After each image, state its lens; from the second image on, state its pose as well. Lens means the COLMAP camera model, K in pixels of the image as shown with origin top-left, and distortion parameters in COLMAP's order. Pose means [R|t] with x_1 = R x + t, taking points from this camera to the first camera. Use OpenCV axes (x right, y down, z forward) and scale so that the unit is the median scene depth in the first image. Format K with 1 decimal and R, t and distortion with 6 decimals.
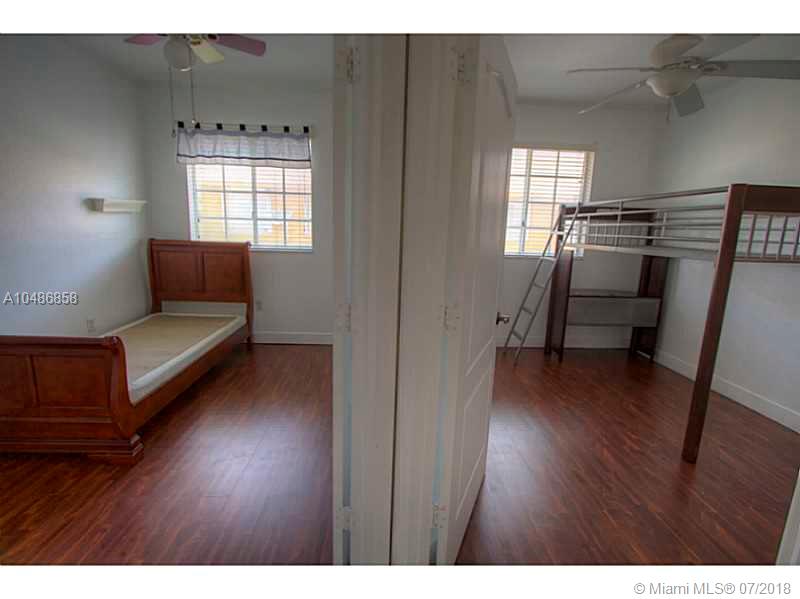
lens RADIAL K [[371.7, 0, 402.0], [0, 371.7, 292.8], [0, 0, 1]] dist [-0.013342, 0.000263]
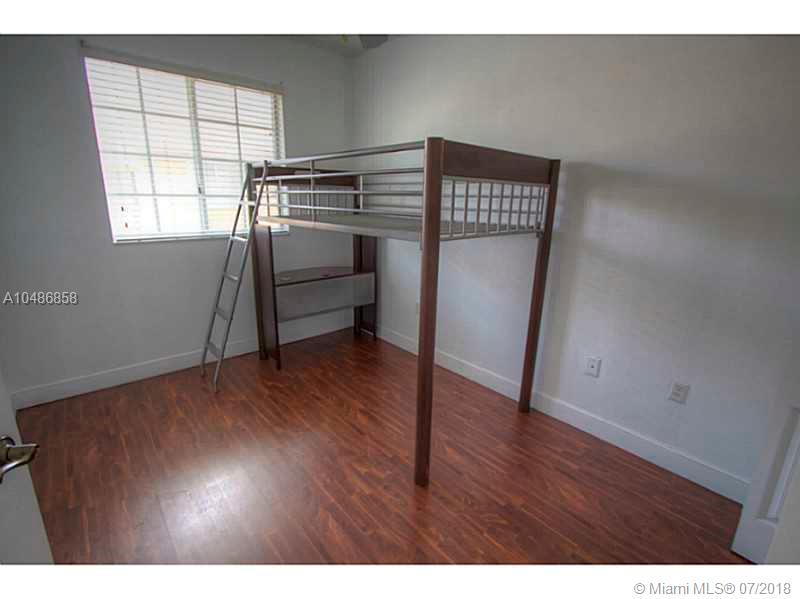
lens RADIAL K [[371.7, 0, 402.0], [0, 371.7, 292.8], [0, 0, 1]] dist [-0.013342, 0.000263]
pose [[0.779780, -0.167386, 0.603261, 0.182838], [0.110620, 0.985272, 0.130394, -0.046820], [-0.616203, -0.034946, 0.786812, 0.224120]]
